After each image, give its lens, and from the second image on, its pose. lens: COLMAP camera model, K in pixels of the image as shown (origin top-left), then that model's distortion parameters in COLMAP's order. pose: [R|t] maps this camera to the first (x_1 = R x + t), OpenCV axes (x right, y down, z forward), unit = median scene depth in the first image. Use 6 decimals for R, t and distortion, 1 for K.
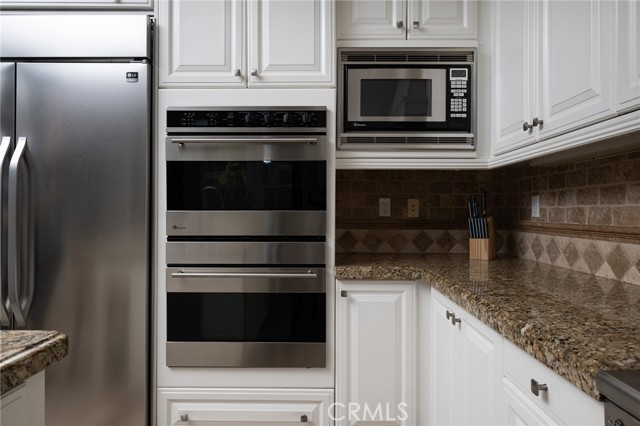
lens RADIAL K [[423.4, 0, 320.2], [0, 423.4, 212.3], [0, 0, 1]] dist [-0.002823, 0.007257]
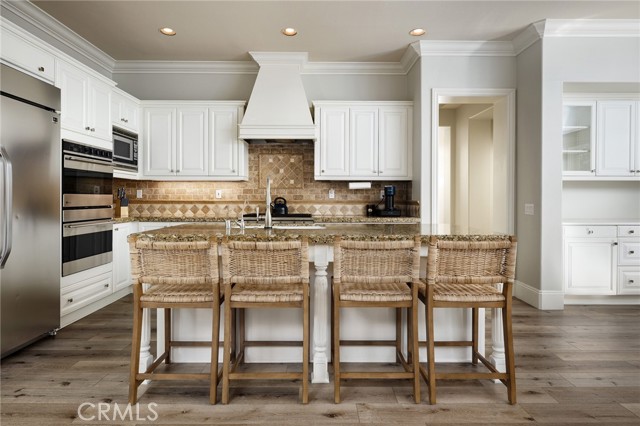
lens RADIAL K [[356.4, 0, 318.7], [0, 356.4, 200.2], [0, 0, 1]] dist [0.001485, -0.001376]
pose [[-0.014702, -0.005178, 0.999879, -1.935130], [-0.002639, 0.999983, 0.005140, 0.013098], [-0.999888, -0.002563, -0.014715, -0.111786]]
